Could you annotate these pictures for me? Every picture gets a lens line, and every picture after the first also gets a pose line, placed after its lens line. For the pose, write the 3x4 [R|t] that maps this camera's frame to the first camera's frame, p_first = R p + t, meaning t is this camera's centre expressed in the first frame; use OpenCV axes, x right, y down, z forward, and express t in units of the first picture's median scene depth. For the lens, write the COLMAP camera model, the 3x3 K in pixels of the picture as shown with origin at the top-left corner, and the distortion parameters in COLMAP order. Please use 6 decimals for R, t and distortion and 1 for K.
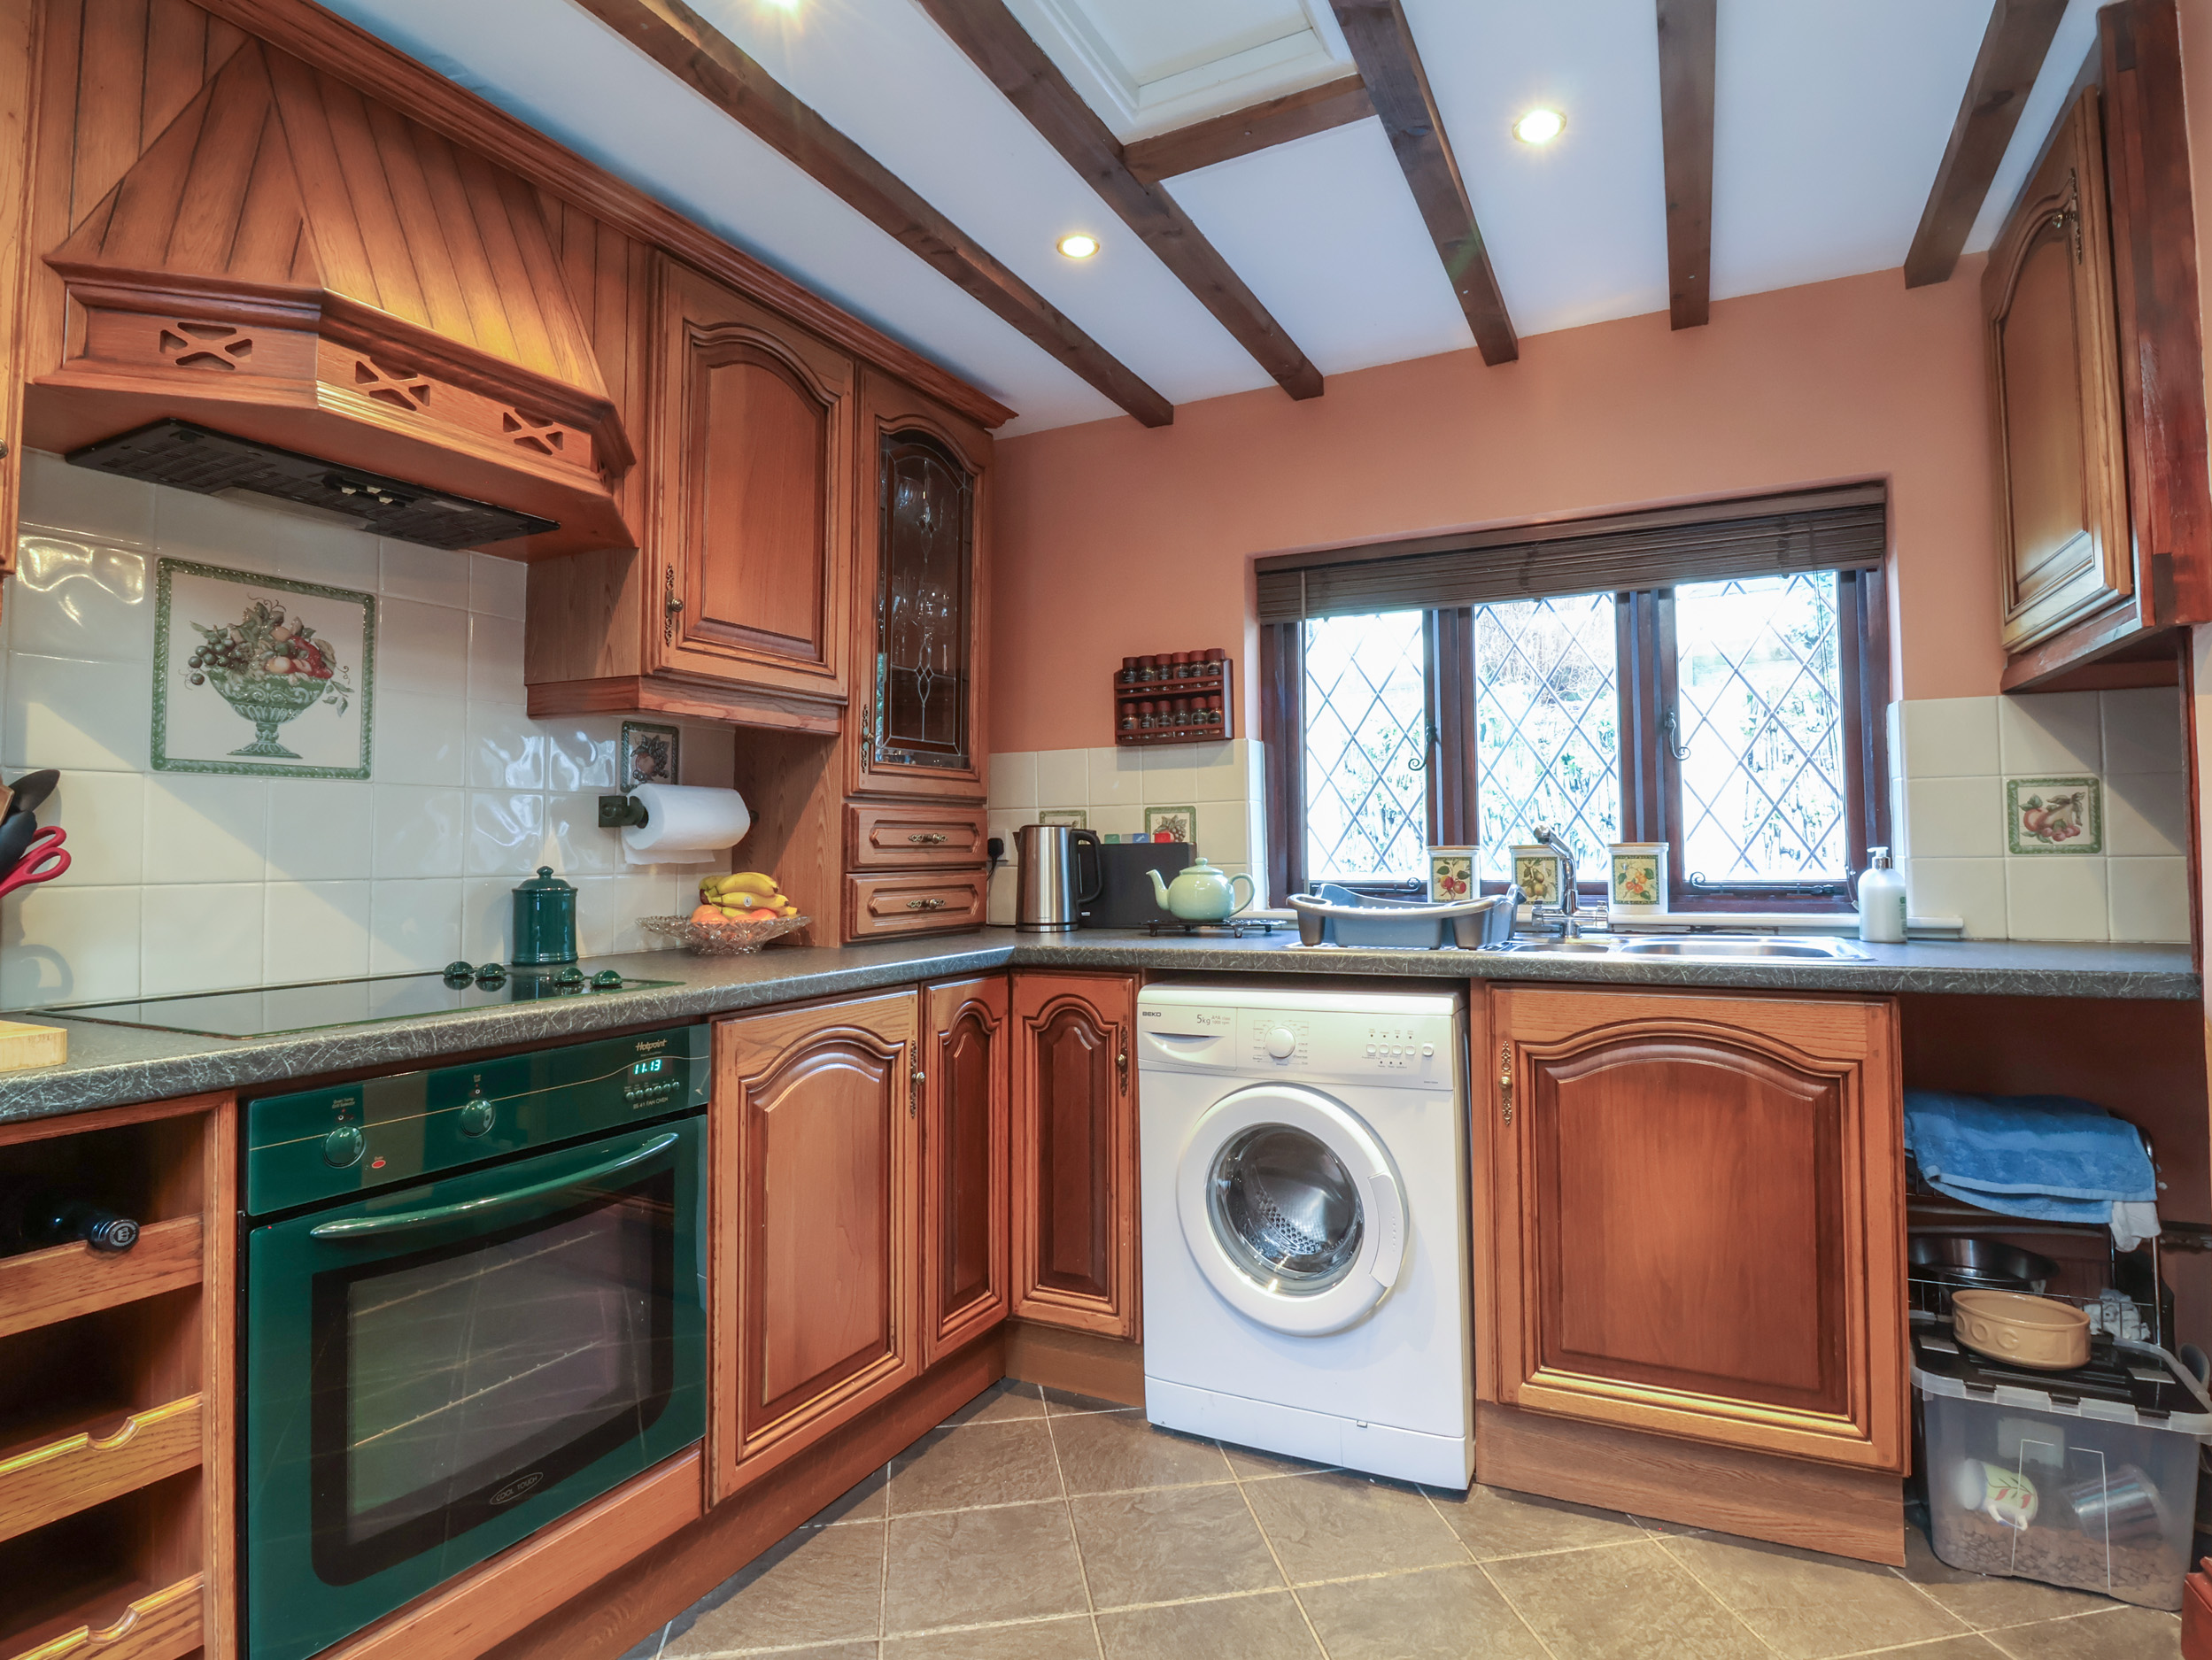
lens RADIAL K [[1165.5, 0, 1132.6], [0, 1165.5, 820.2], [0, 0, 1]] dist [0.001403, -0.016377]
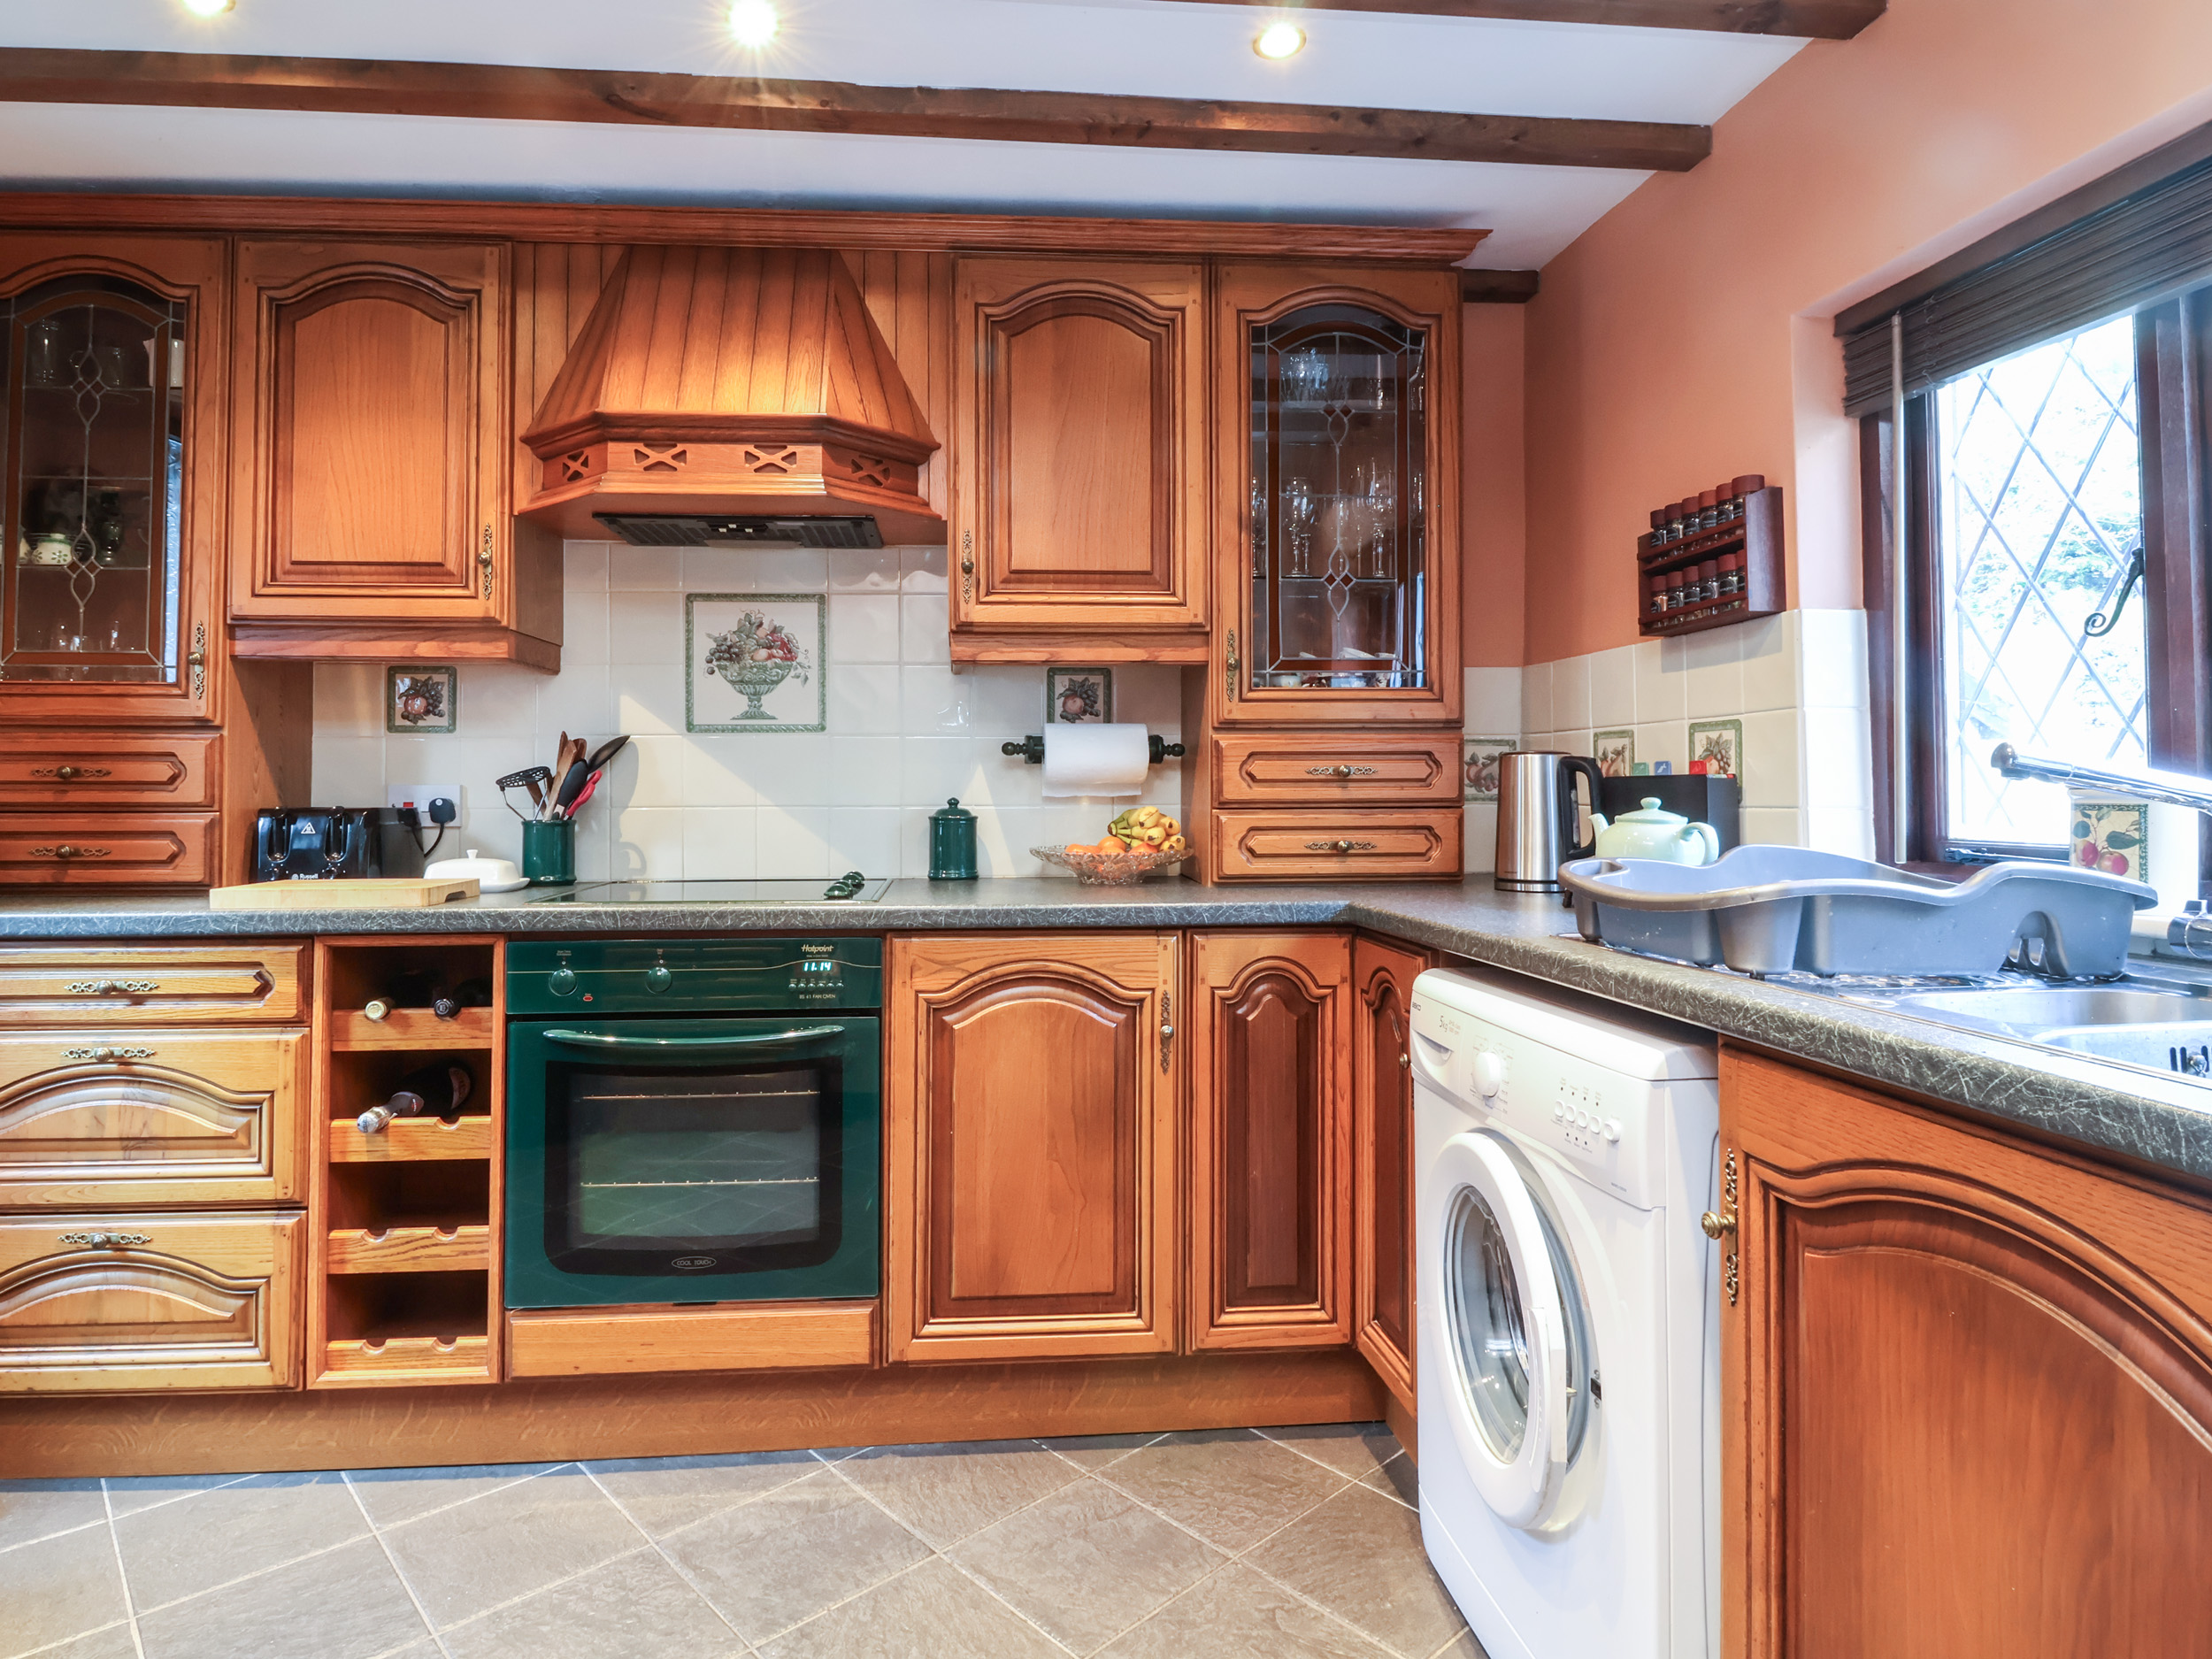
lens RADIAL K [[1243.0, 0, 1102.2], [0, 1243.0, 765.0], [0, 0, 1]] dist [0.000696, -0.022924]
pose [[0.526623, -0.008464, -0.850057, 0.691338], [0.022362, 0.999742, 0.003899, 0.004677], [0.849805, -0.021062, 0.526676, 0.483141]]
